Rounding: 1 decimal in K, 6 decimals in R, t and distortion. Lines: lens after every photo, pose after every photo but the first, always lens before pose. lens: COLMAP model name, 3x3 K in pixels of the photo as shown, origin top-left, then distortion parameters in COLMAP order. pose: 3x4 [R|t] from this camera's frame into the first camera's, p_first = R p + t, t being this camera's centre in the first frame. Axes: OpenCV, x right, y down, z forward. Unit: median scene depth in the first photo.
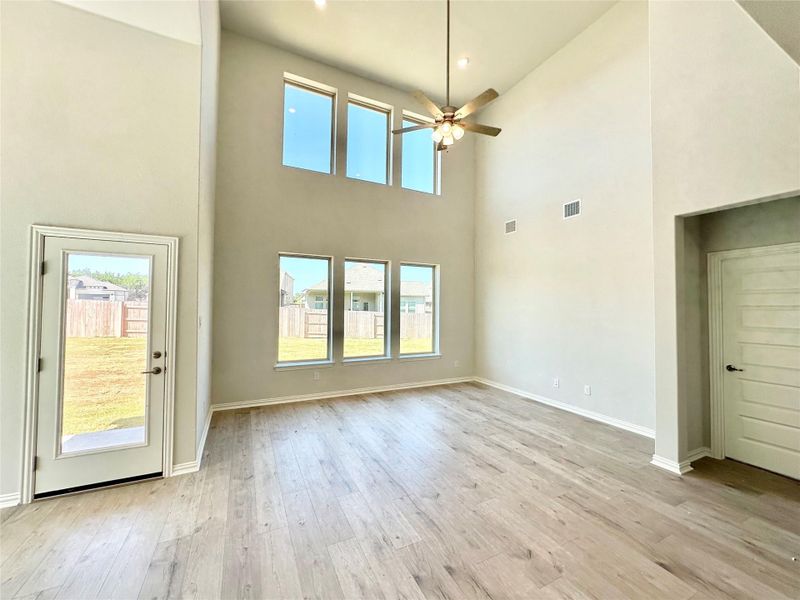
lens RADIAL K [[316.2, 0, 400.0], [0, 316.2, 300.0], [0, 0, 1]] dist [-0.001652, 0.000294]
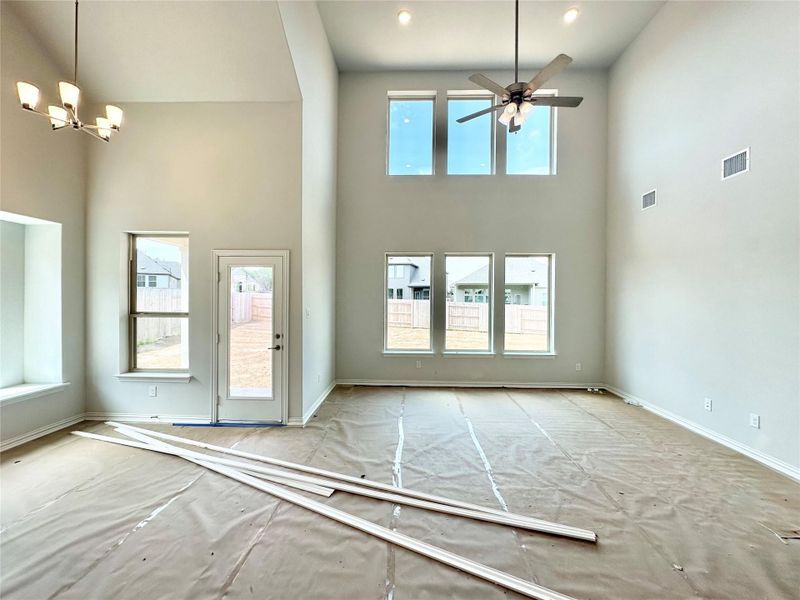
lens RADIAL K [[316.2, 0, 400.0], [0, 316.2, 300.0], [0, 0, 1]] dist [-0.001652, 0.000294]
pose [[0.883418, 0.000779, -0.468585, 0.292609], [0.009715, 0.999753, 0.019977, -0.006490], [0.468485, -0.022201, 0.883193, 0.022512]]
